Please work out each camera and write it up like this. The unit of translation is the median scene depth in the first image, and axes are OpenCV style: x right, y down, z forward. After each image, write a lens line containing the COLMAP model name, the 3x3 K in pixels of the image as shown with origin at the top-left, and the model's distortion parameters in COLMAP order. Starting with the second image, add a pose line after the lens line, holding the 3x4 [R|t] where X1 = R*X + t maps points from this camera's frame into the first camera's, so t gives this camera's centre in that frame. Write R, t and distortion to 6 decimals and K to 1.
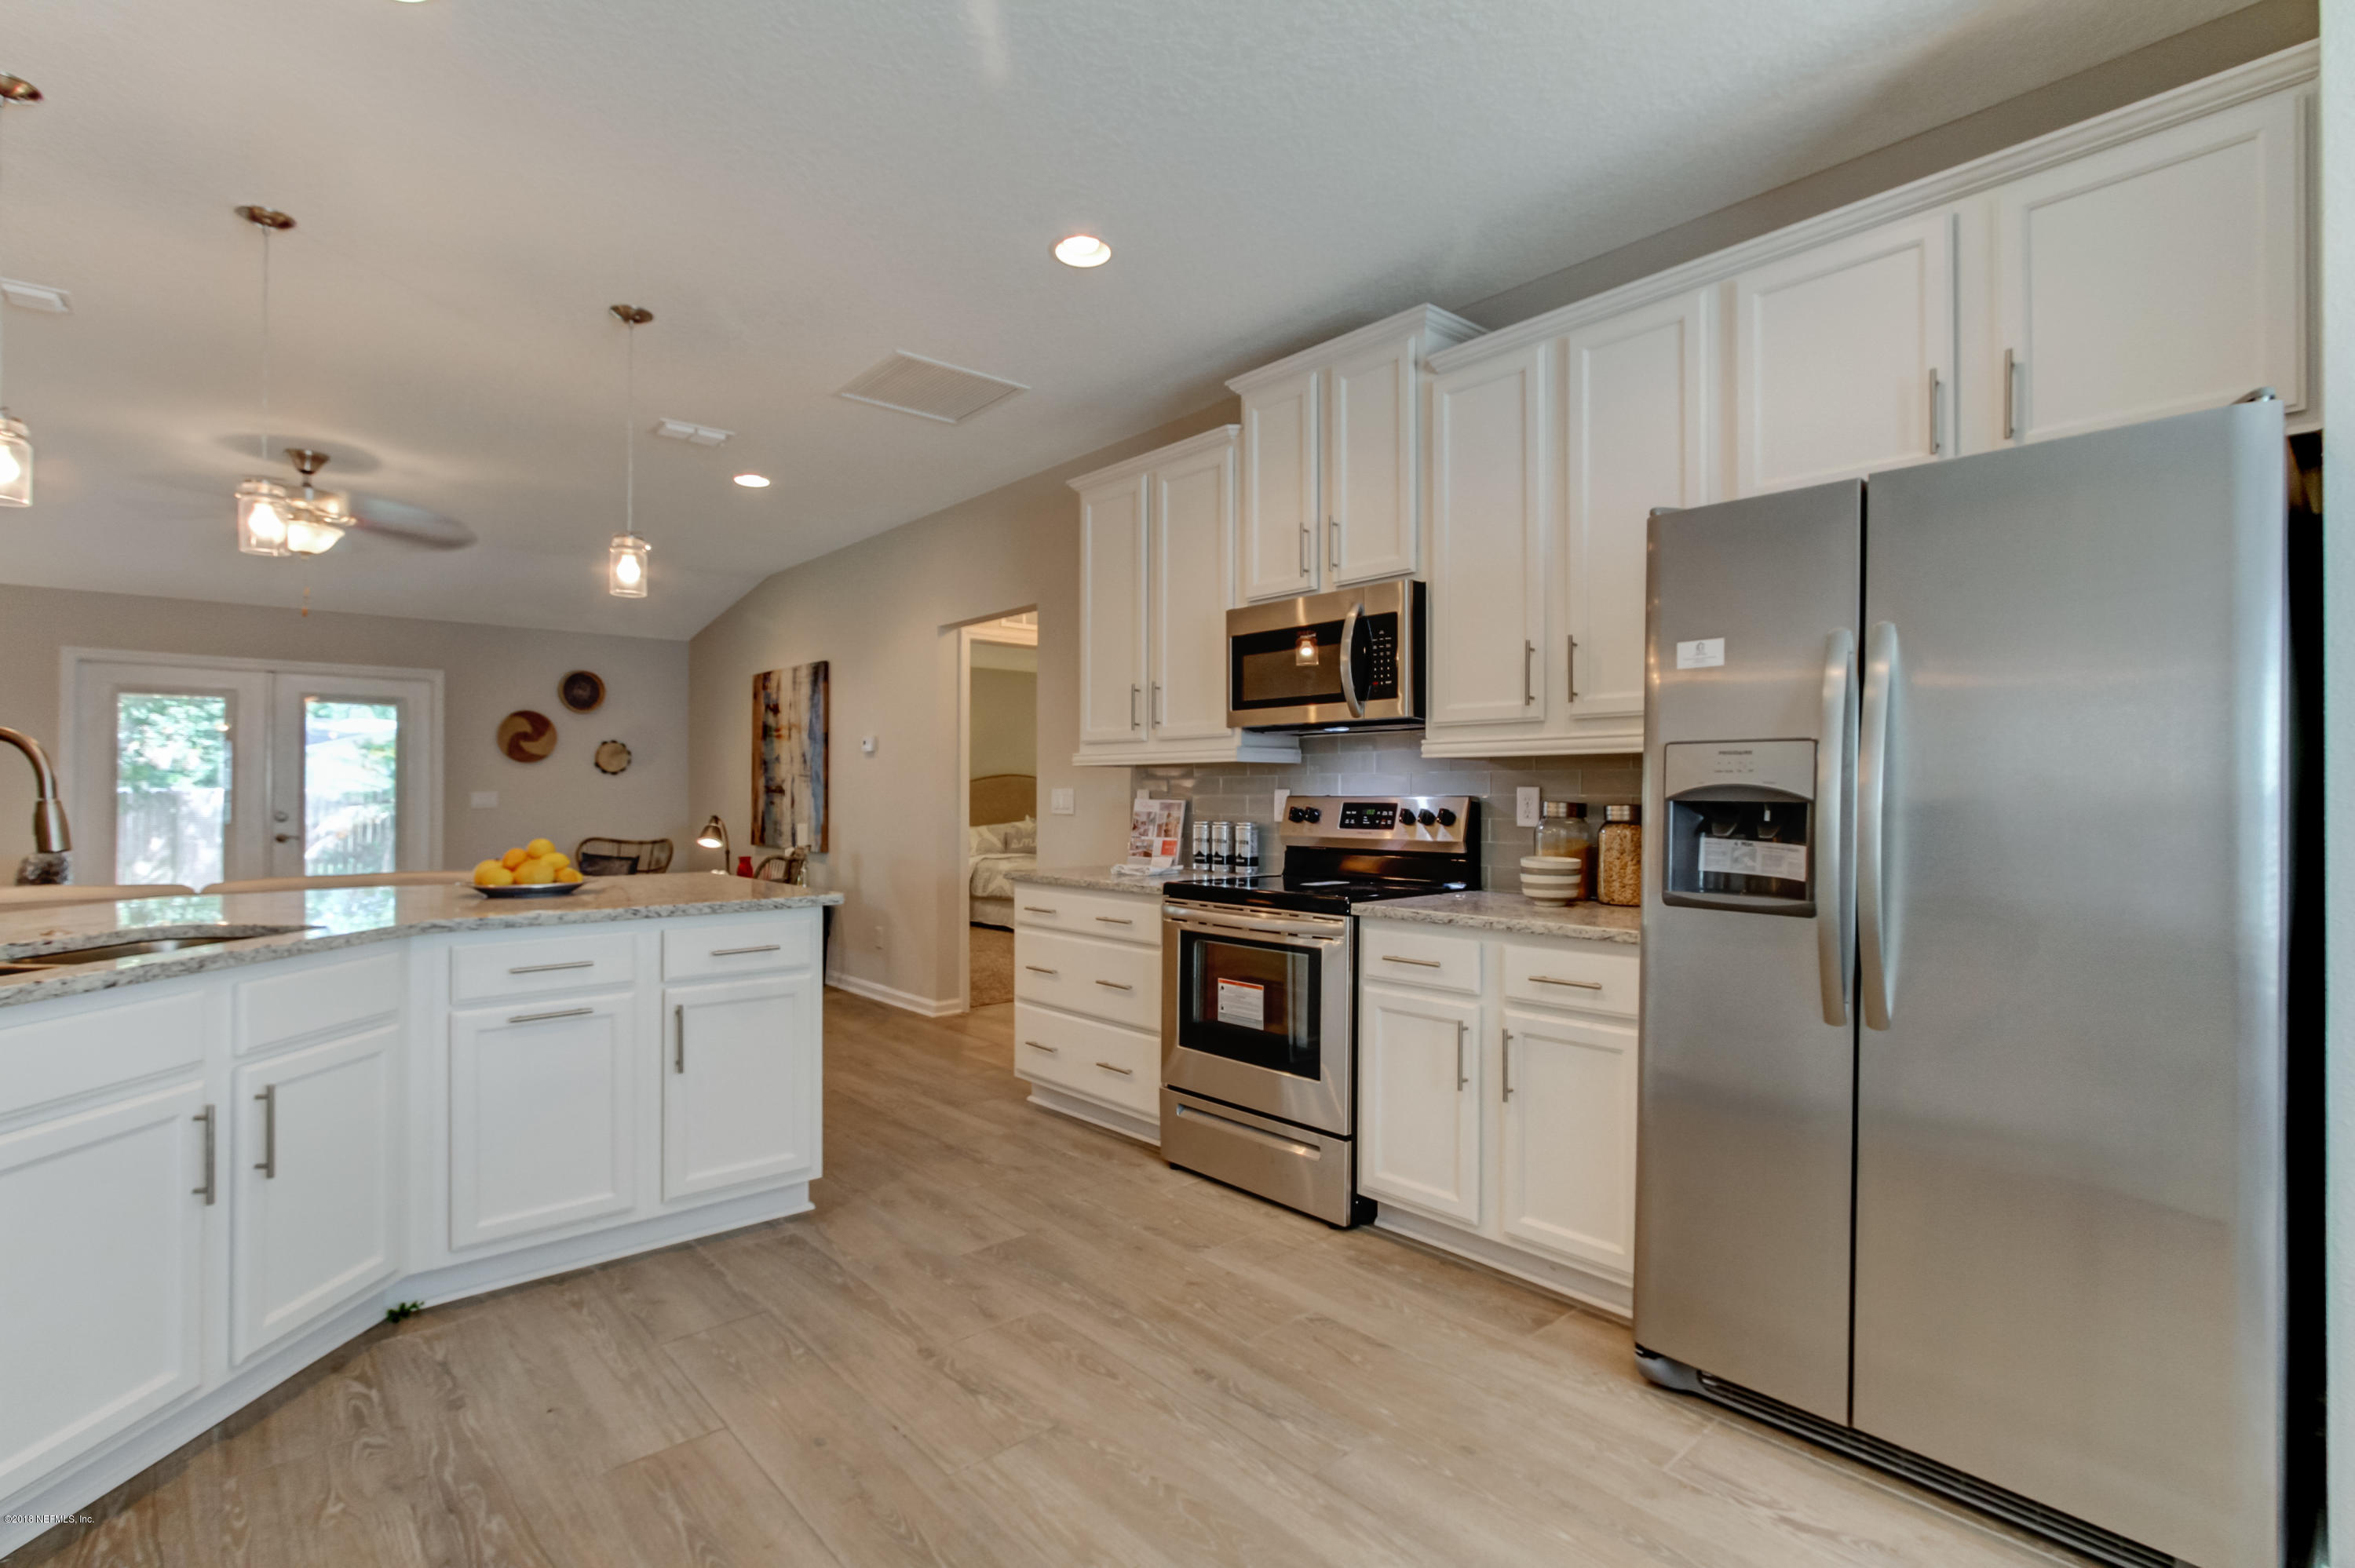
lens RADIAL K [[1091.9, 0, 1174.0], [0, 1091.9, 786.7], [0, 0, 1]] dist [-0.009330, 0.005252]
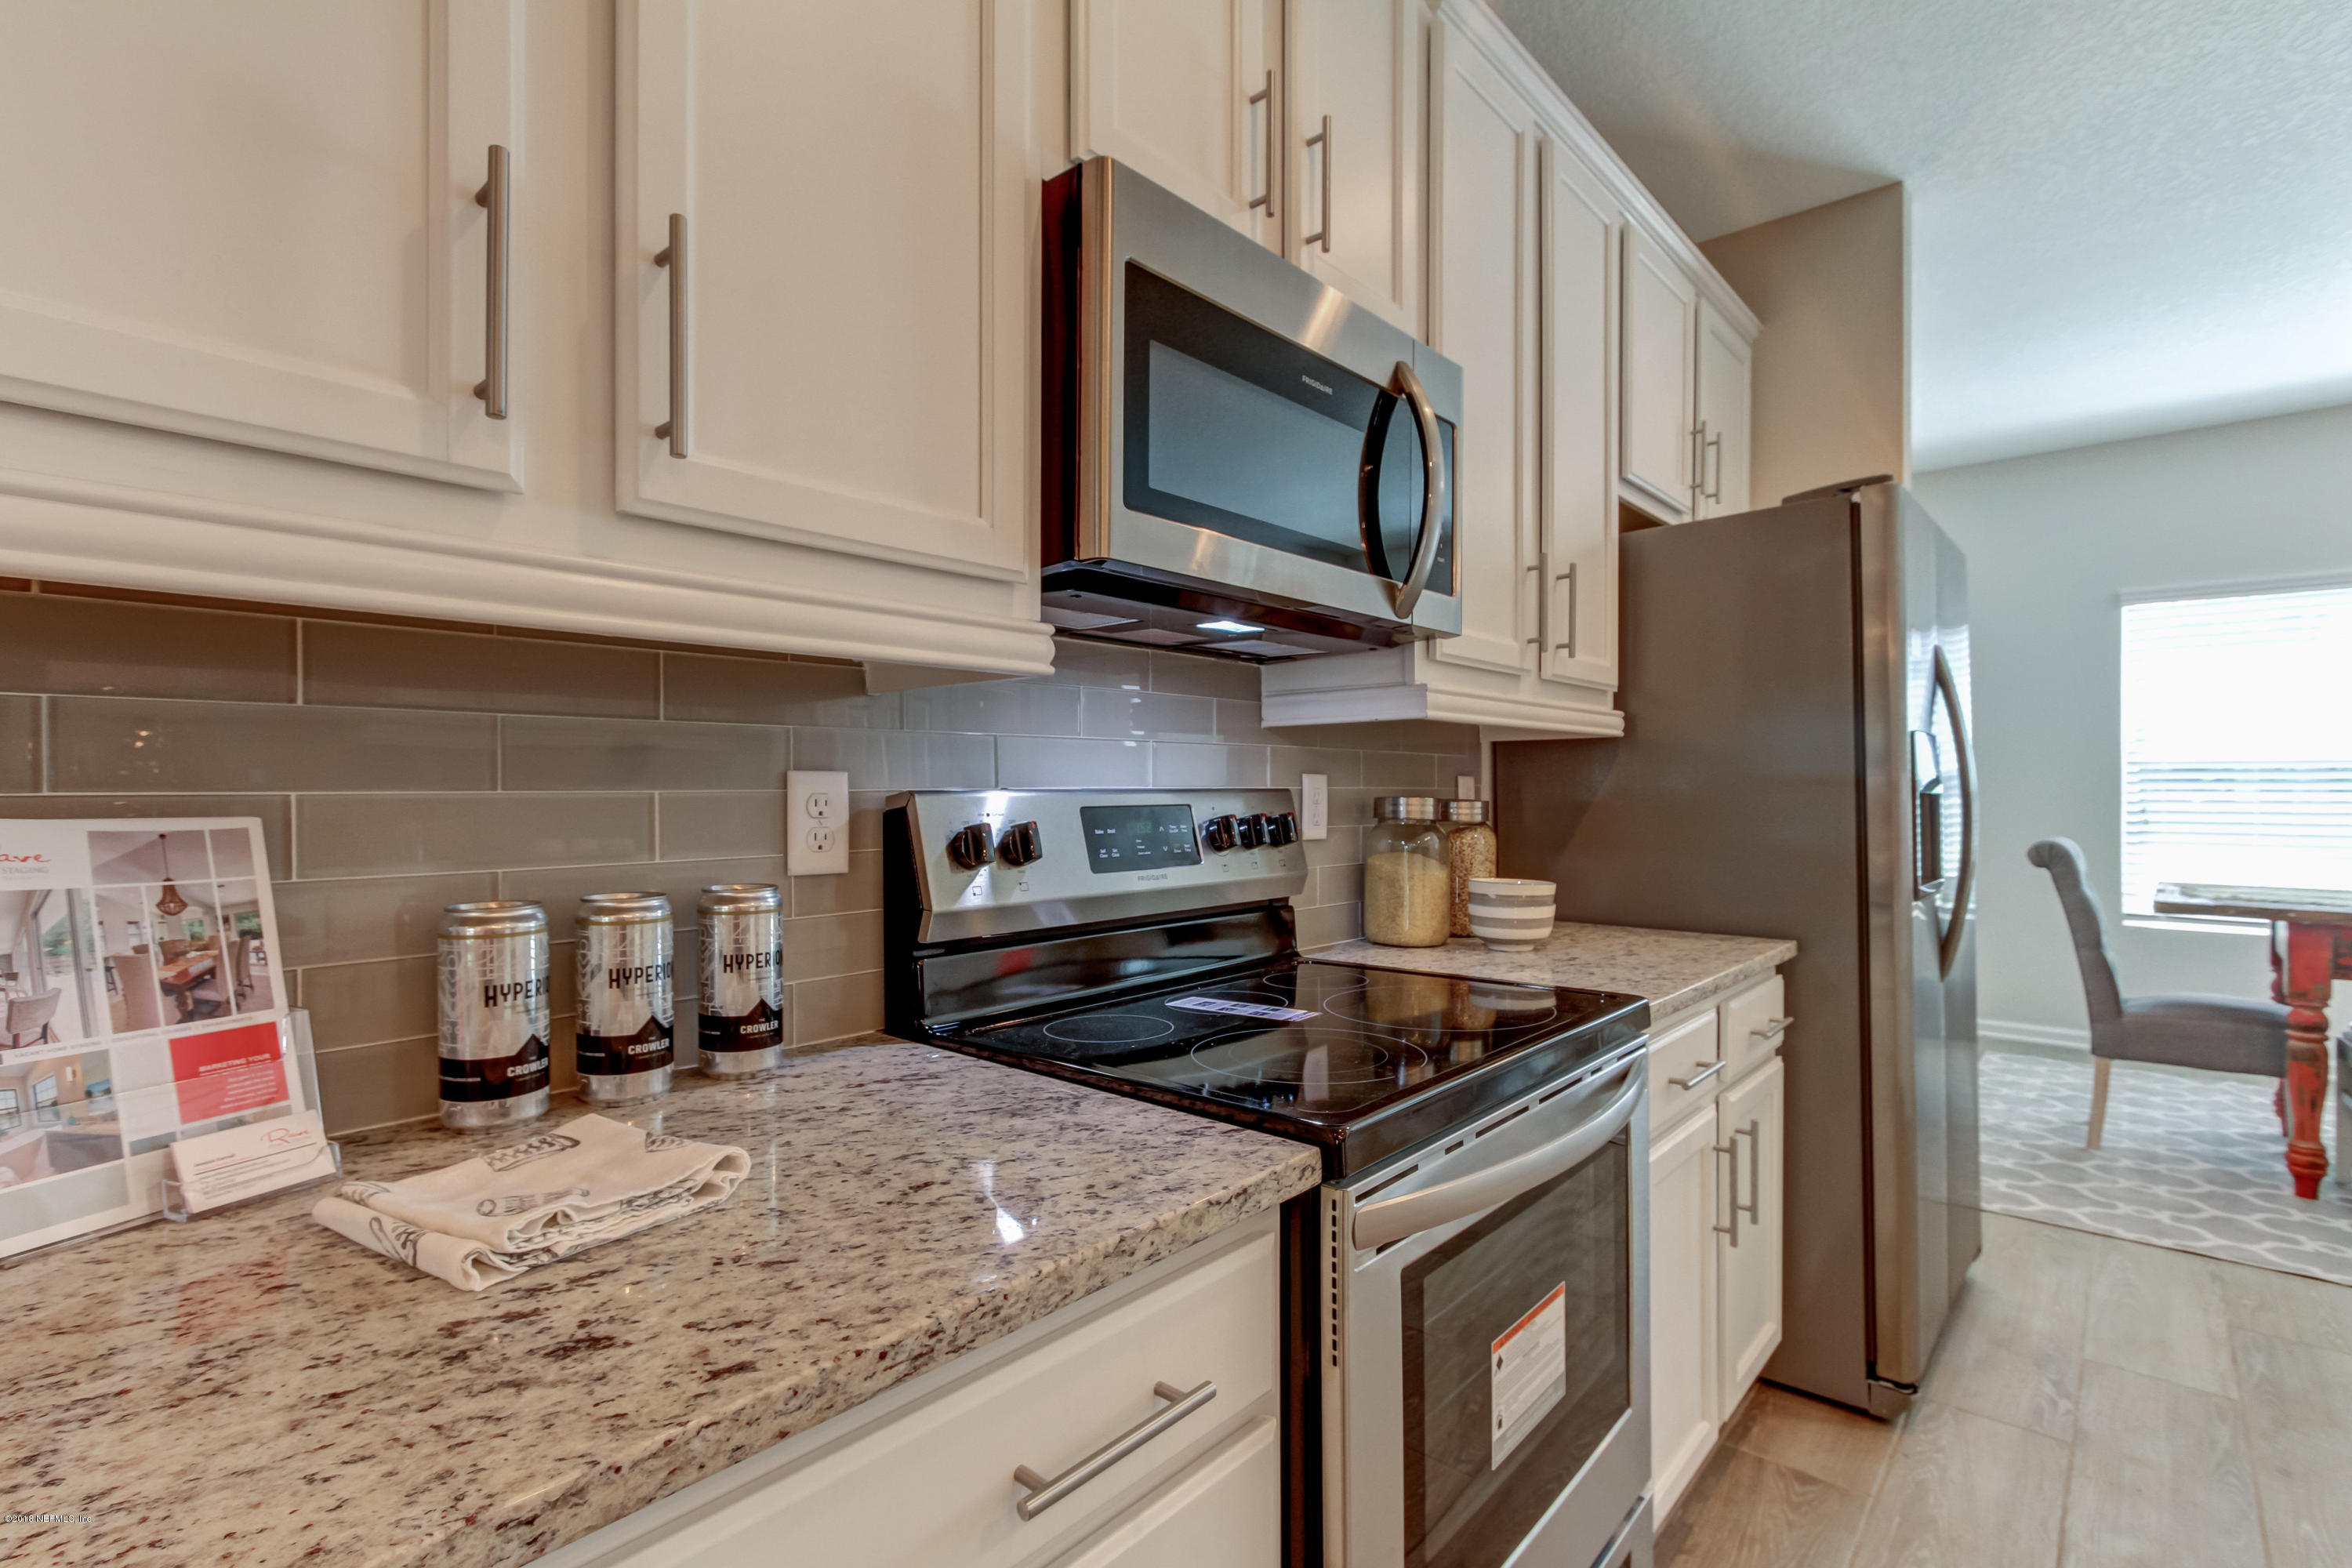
lens RADIAL K [[1090.7, 0, 1150.7], [0, 1090.7, 793.6], [0, 0, 1]] dist [-0.009330, 0.005252]
pose [[-0.101589, -0.005977, 0.994808, -0.223683], [-0.004526, 0.999974, 0.005546, 0.006556], [-0.994816, -0.003939, -0.101614, 0.931218]]
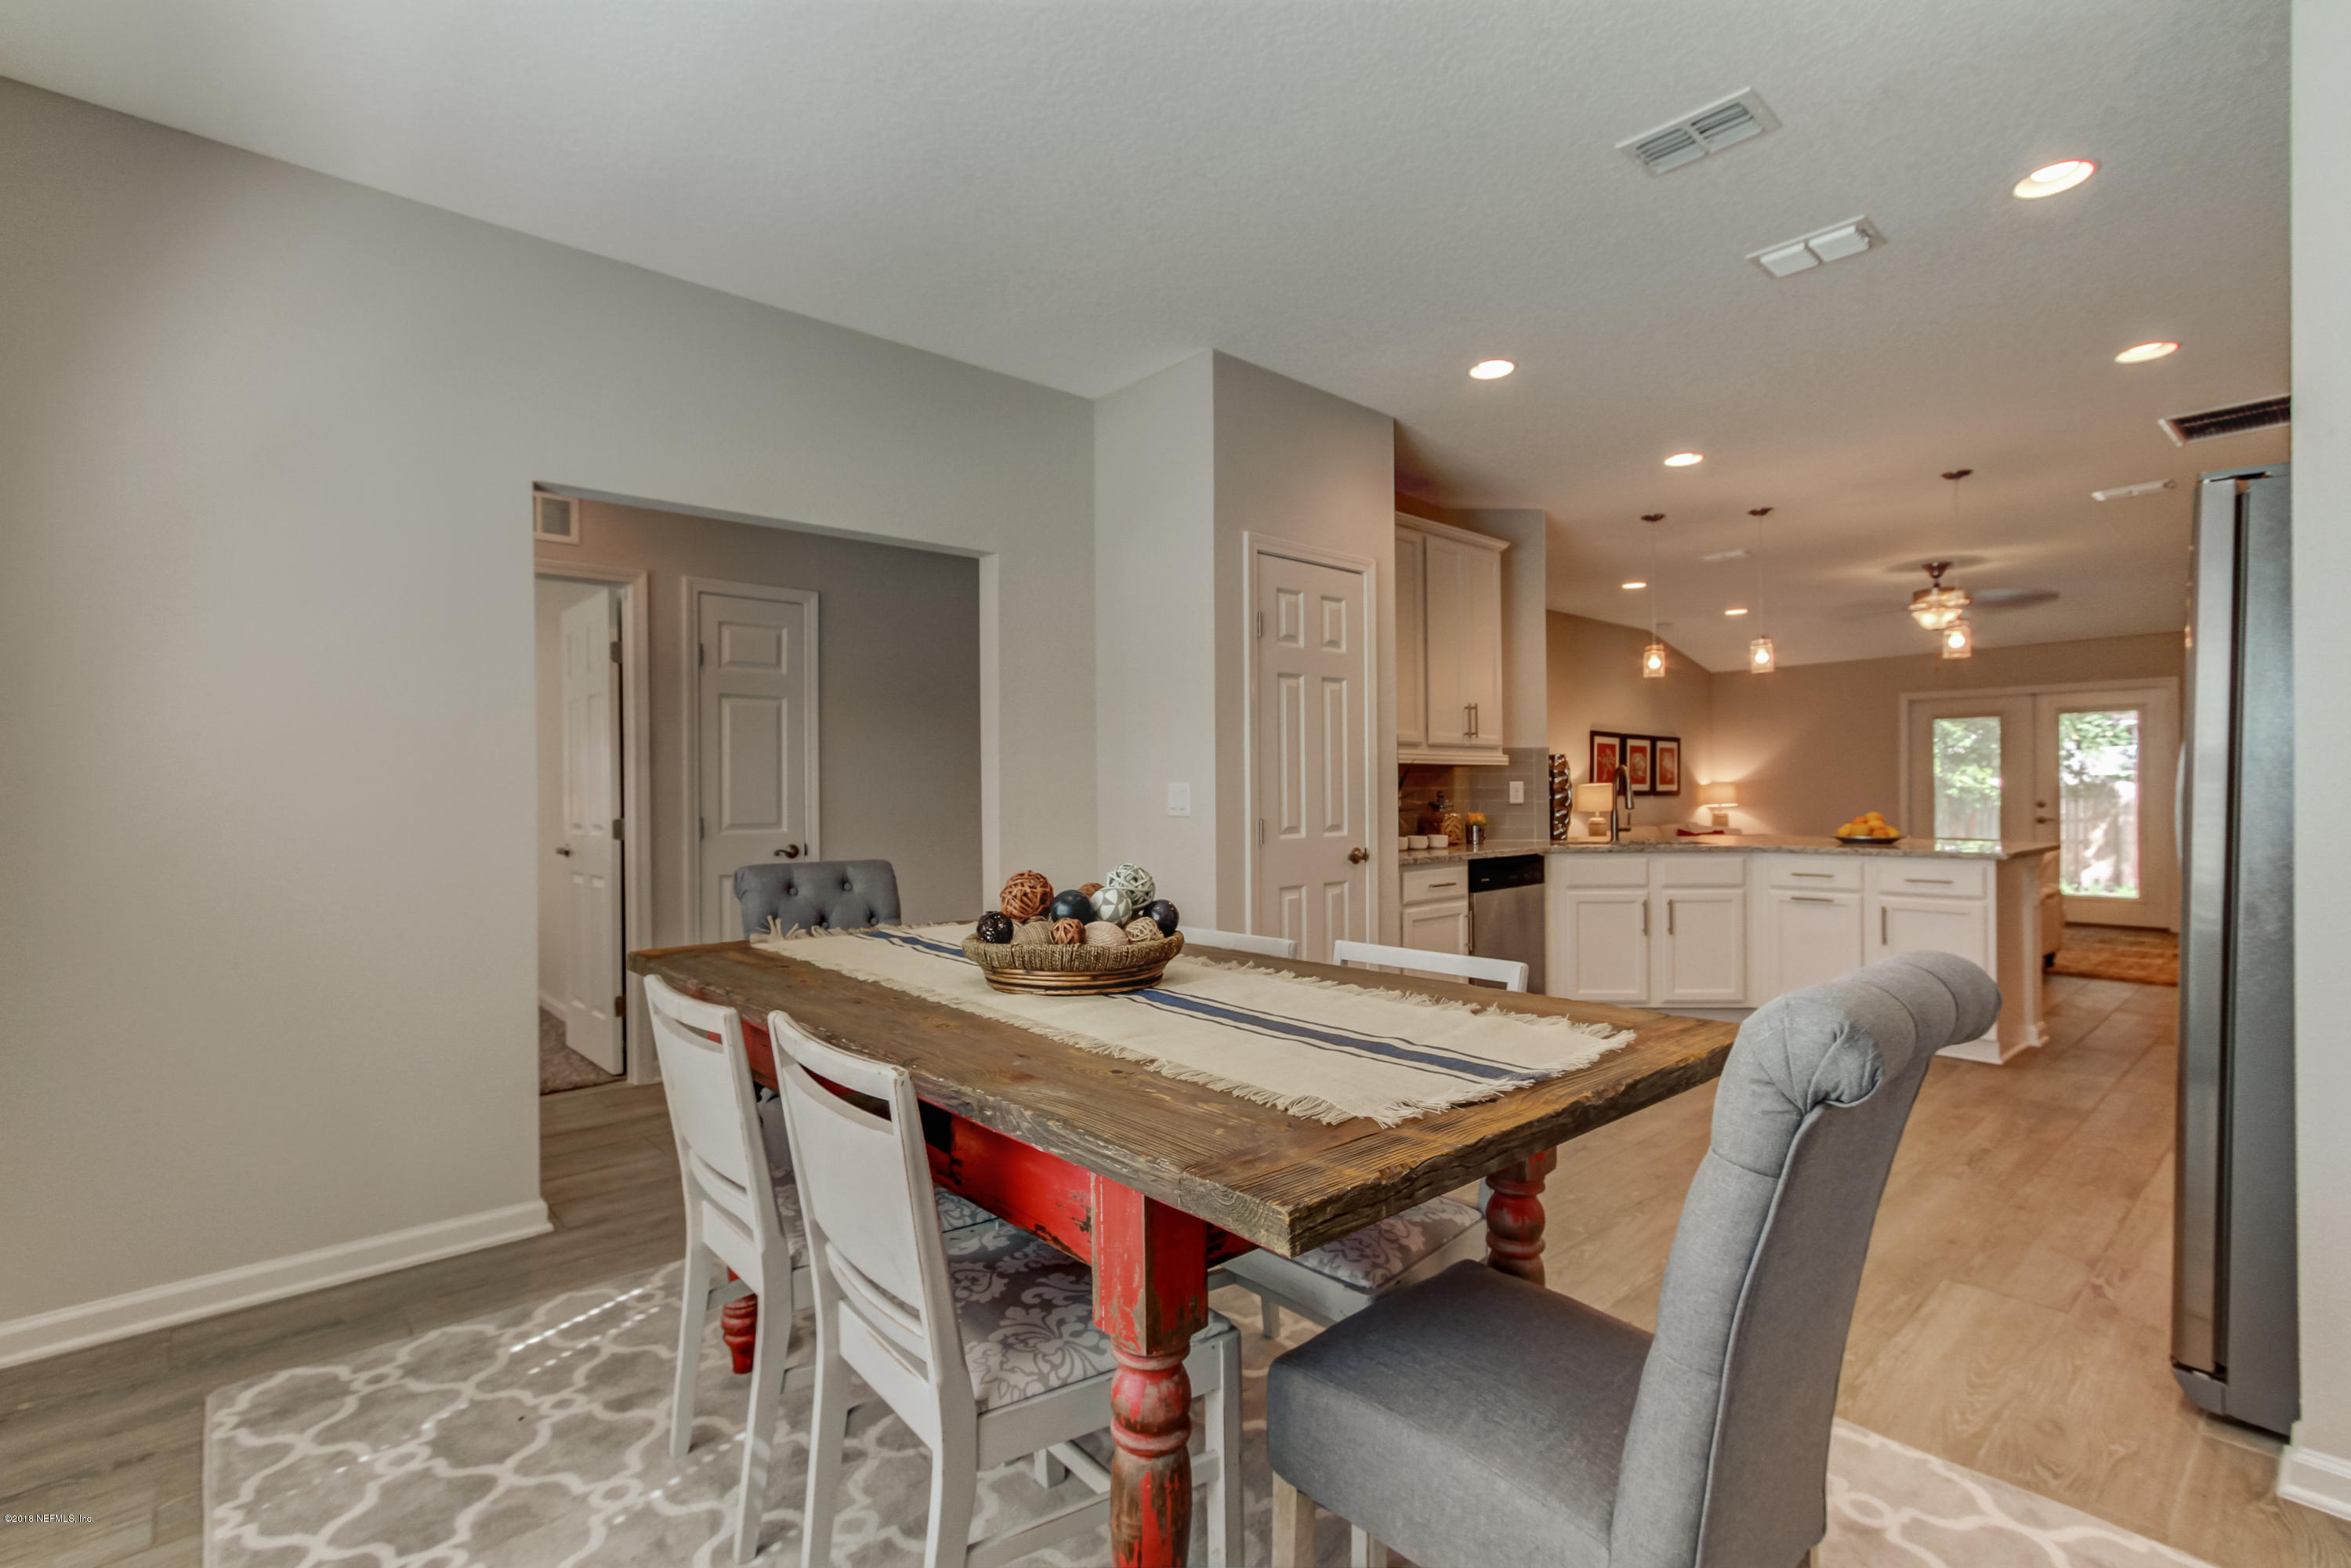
lens RADIAL K [[1090.2, 0, 1168.8], [0, 1090.2, 789.9], [0, 0, 1]] dist [-0.009330, 0.005252]
pose [[0.004070, -0.002416, -0.999989, 0.884132], [0.012642, 0.999917, -0.002365, 0.000756], [0.999912, -0.012632, 0.004100, -0.105707]]
